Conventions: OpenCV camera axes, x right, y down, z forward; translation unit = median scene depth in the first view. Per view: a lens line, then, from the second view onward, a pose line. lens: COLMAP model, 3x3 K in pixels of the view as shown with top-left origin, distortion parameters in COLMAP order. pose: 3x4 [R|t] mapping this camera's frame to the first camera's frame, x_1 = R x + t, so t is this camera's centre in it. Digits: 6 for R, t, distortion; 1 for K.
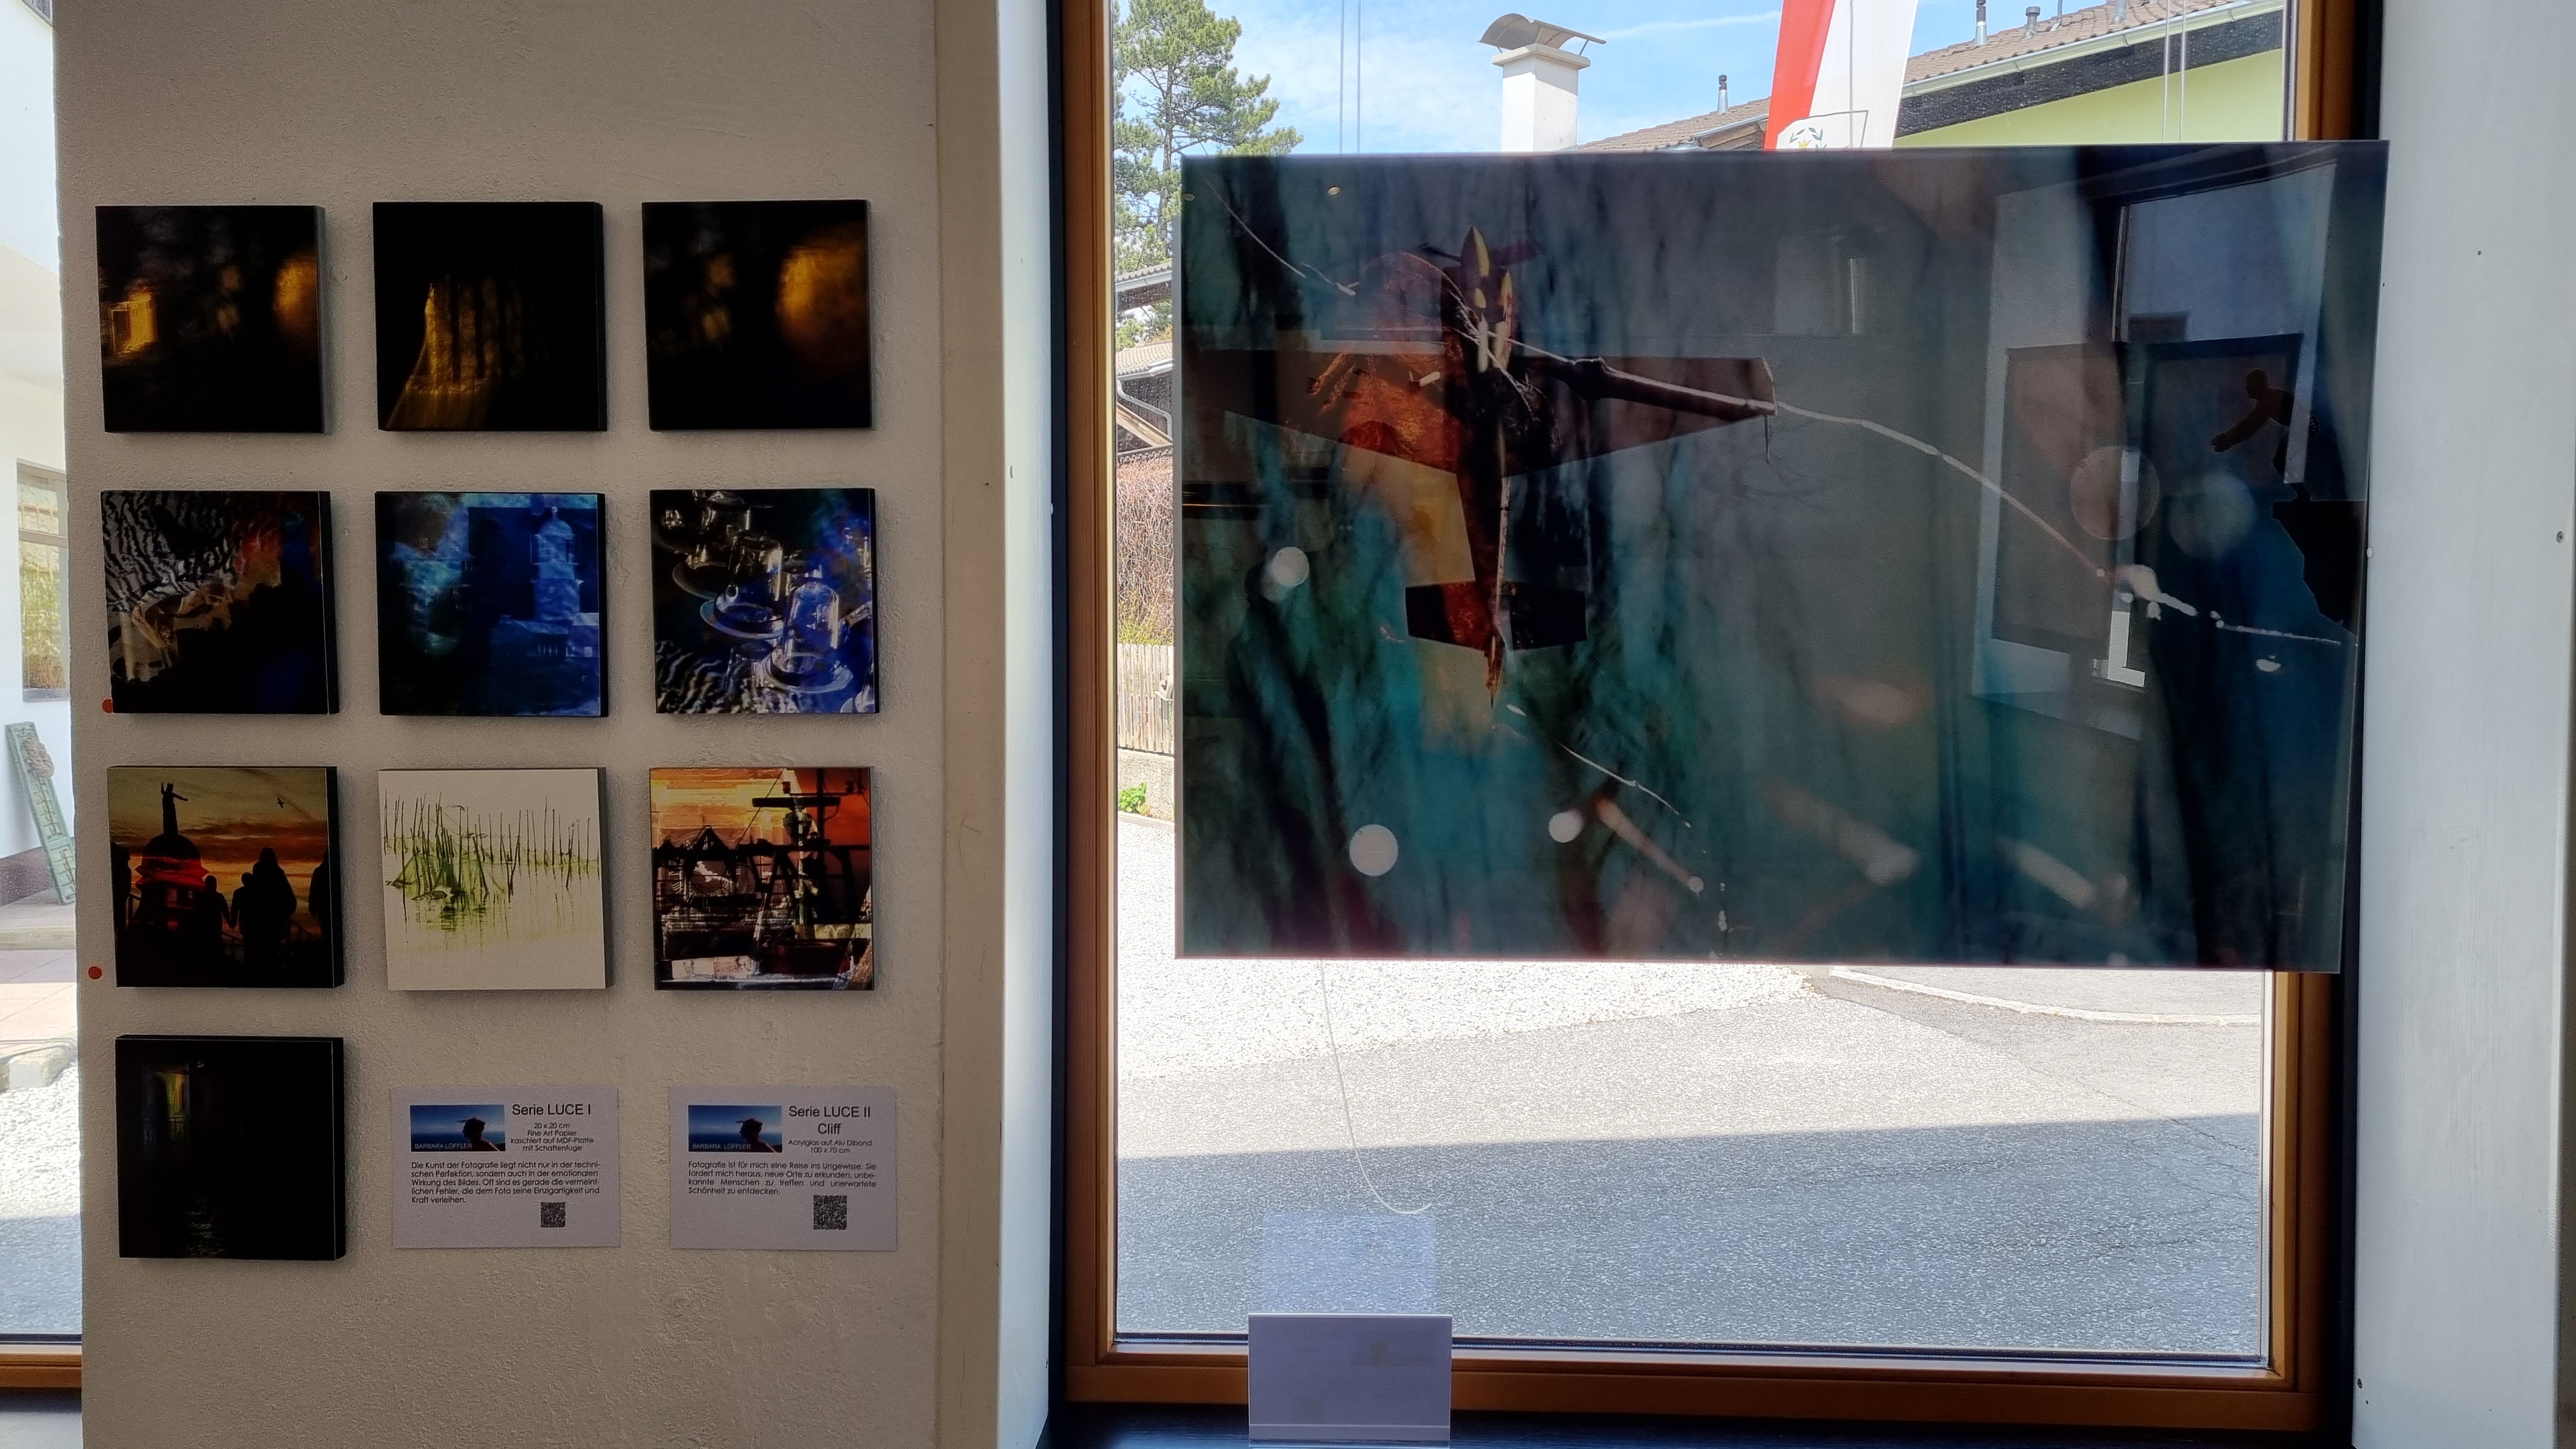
lens RADIAL K [[1794.4, 0, 1284.6], [0, 1794.4, 700.1], [0, 0, 1]] dist [0.068163, -0.044452]
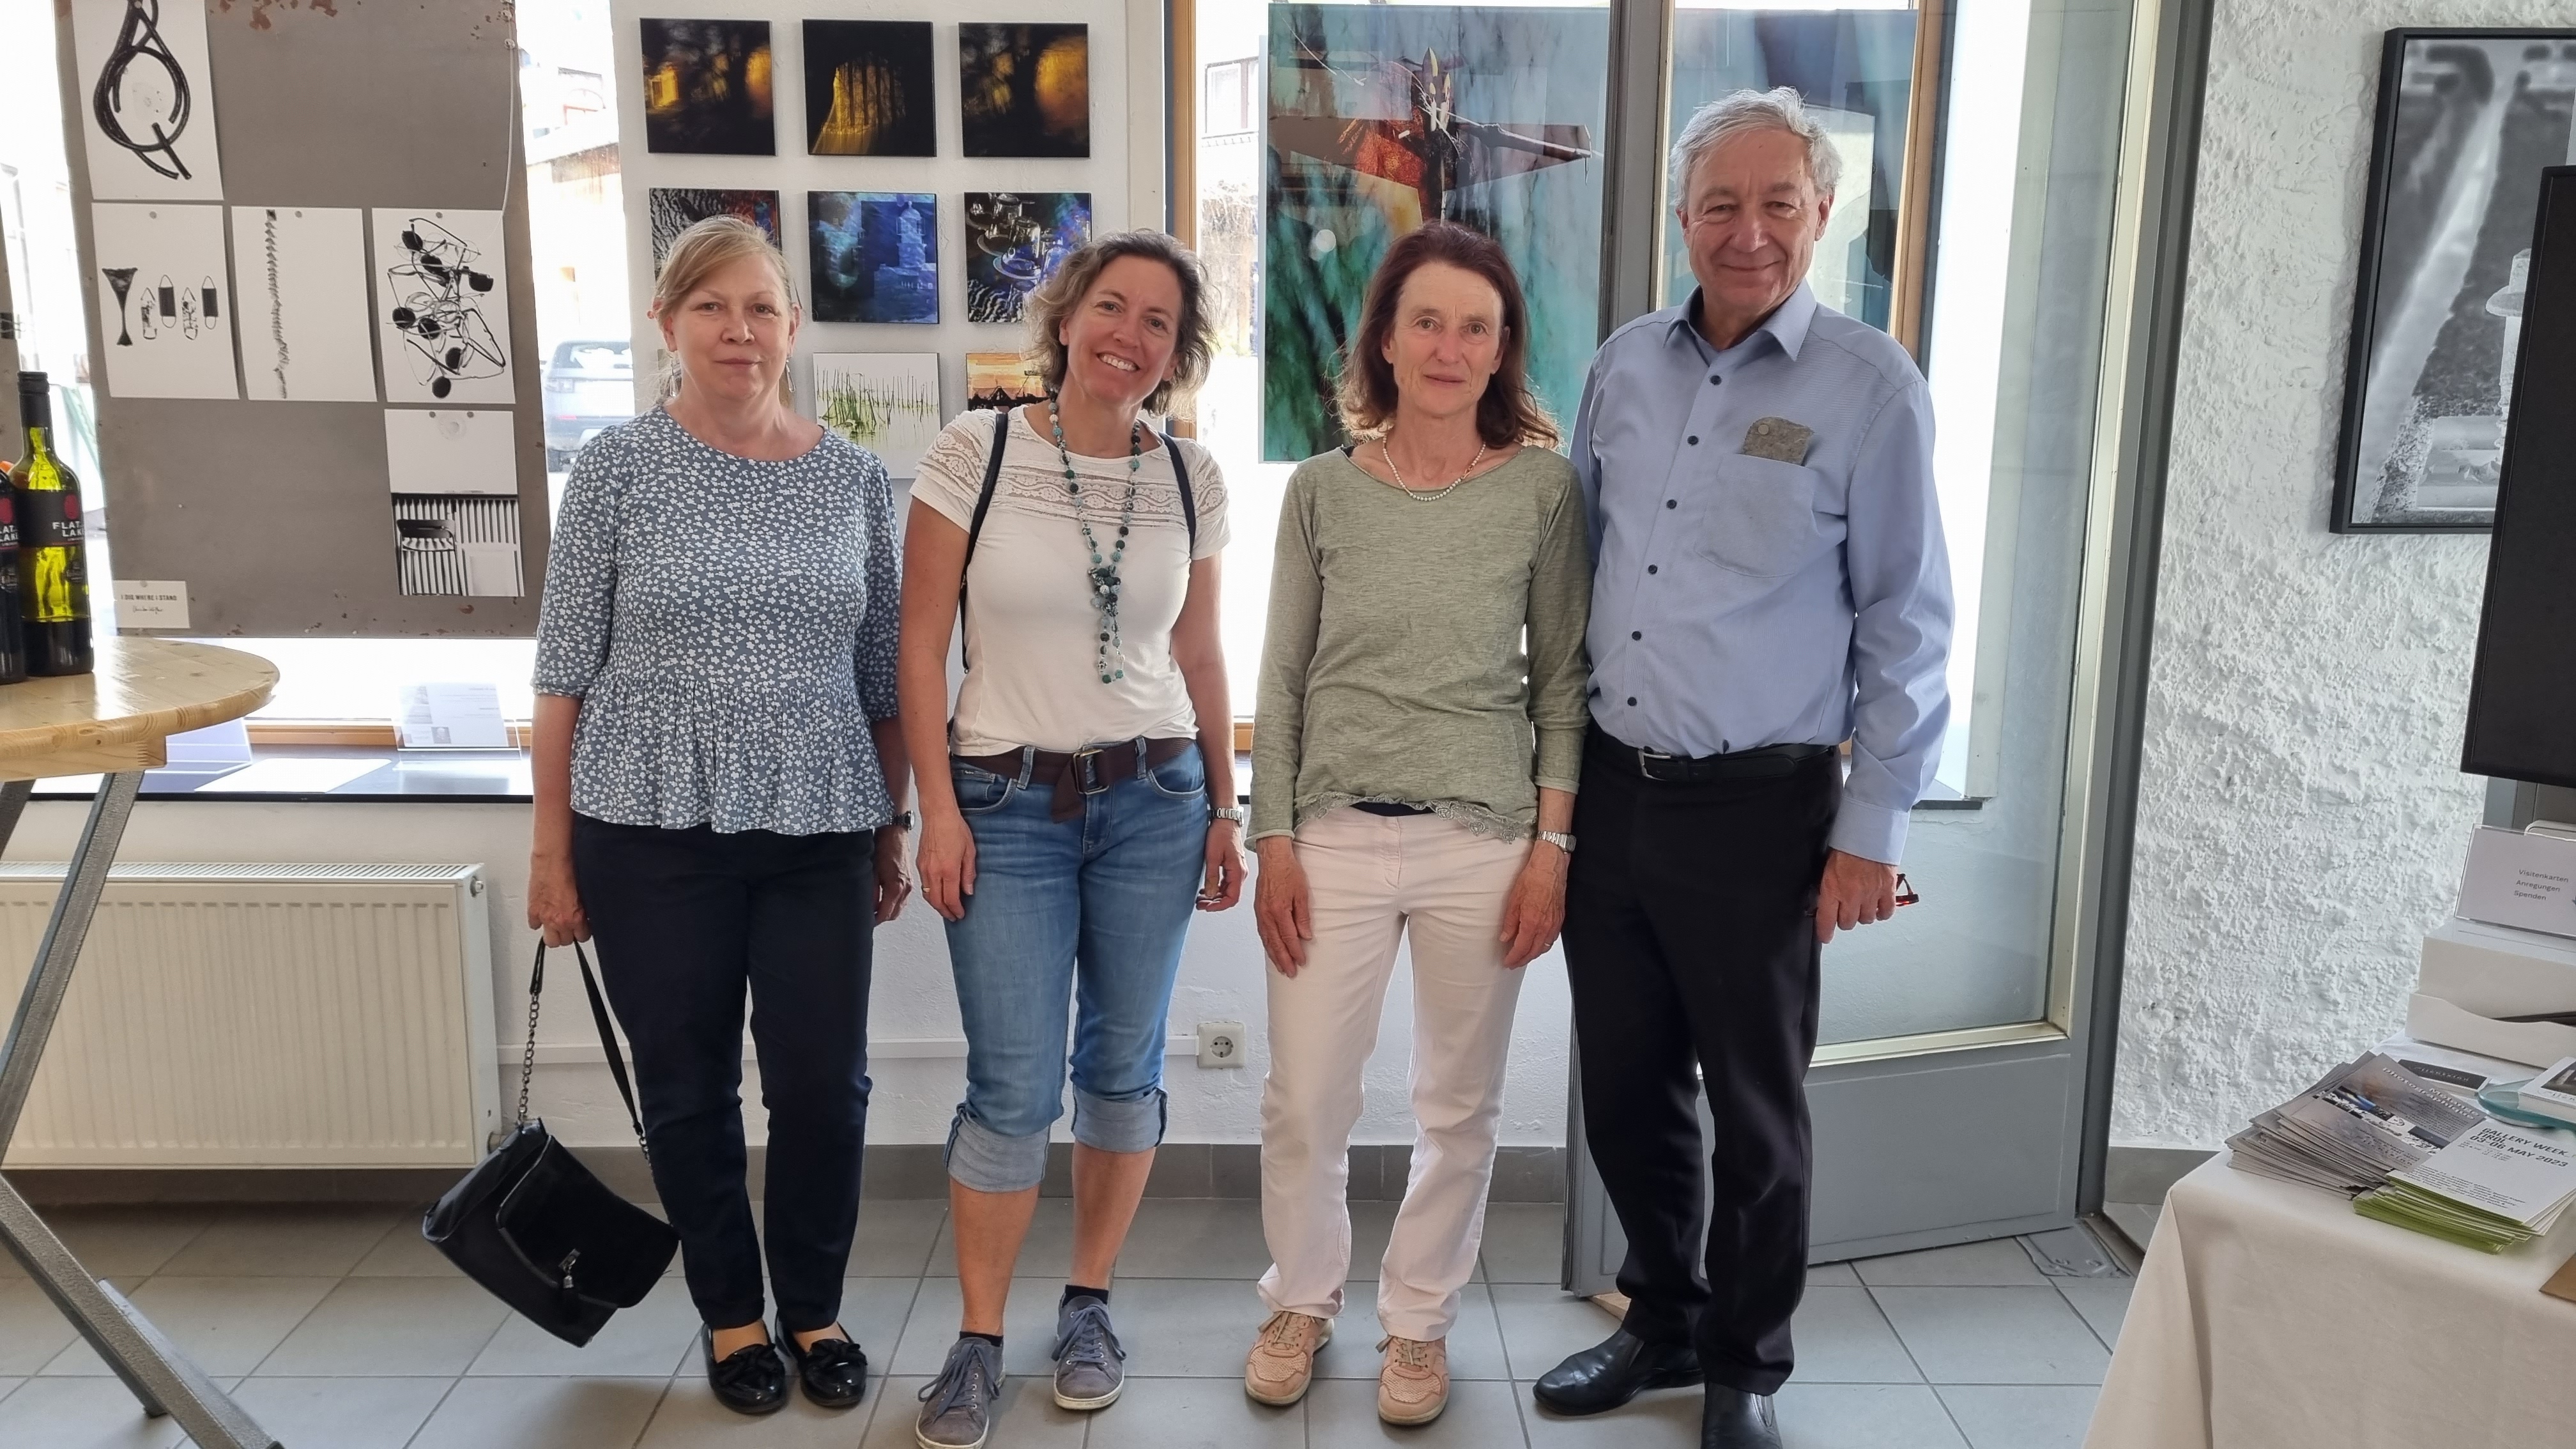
lens RADIAL K [[2033.4, 0, 1281.7], [0, 2033.4, 755.5], [0, 0, 1]] dist [0.073779, -0.071023]
pose [[0.997948, -0.005245, 0.063816, -0.171102], [-0.005387, 0.986229, 0.165296, 0.095154], [-0.063805, -0.165301, 0.984177, -1.085768]]
